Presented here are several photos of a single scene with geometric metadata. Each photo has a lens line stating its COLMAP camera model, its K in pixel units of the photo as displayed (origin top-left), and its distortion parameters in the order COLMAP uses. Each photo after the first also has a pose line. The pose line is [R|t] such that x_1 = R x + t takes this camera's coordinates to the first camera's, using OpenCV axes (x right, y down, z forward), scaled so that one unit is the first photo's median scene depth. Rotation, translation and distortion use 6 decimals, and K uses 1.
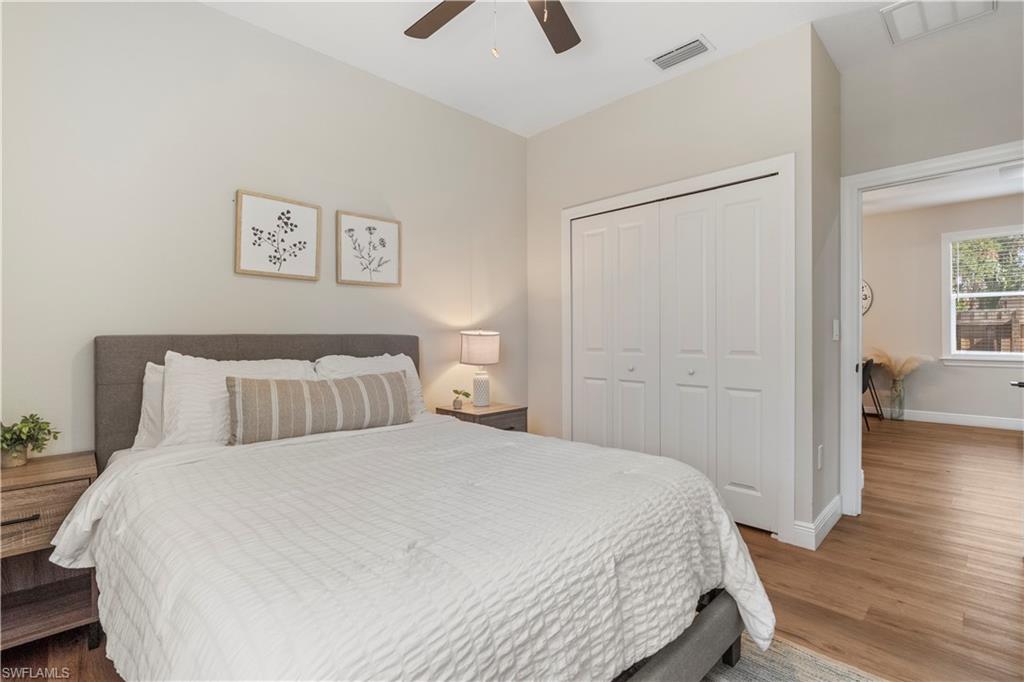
lens RADIAL K [[469.1, 0, 518.1], [0, 469.1, 339.8], [0, 0, 1]] dist [-0.001297, 0.000028]
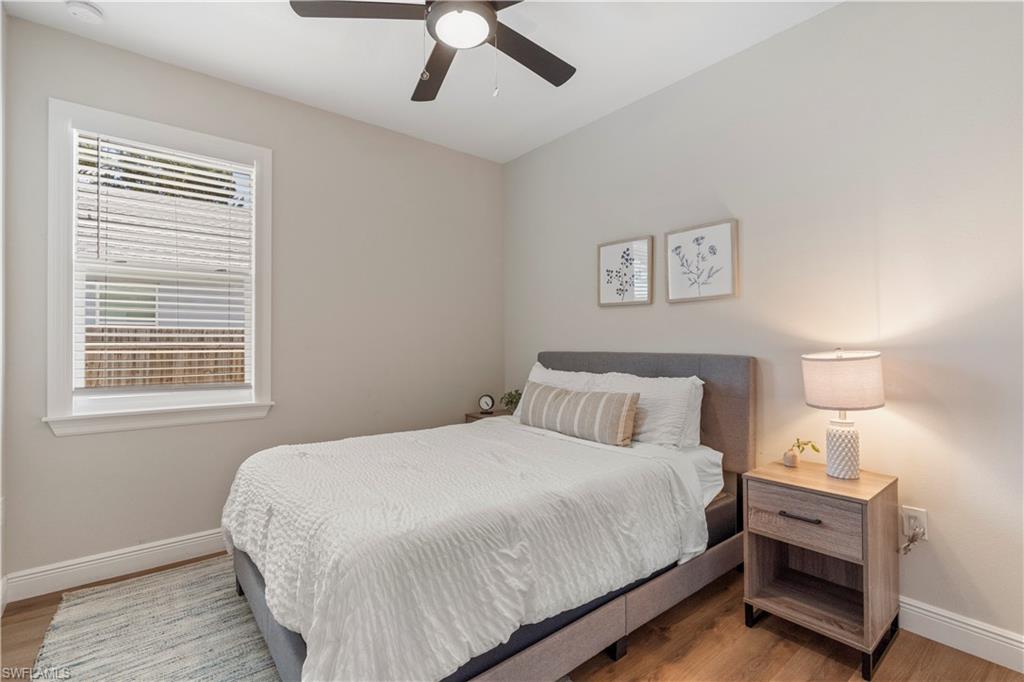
lens RADIAL K [[469.1, 0, 518.1], [0, 469.1, 339.8], [0, 0, 1]] dist [-0.001297, 0.000028]
pose [[-0.088903, 0.003005, -0.996036, 0.683644], [-0.005399, 0.999979, 0.003499, -0.043704], [0.996026, 0.005688, -0.088885, 0.784839]]
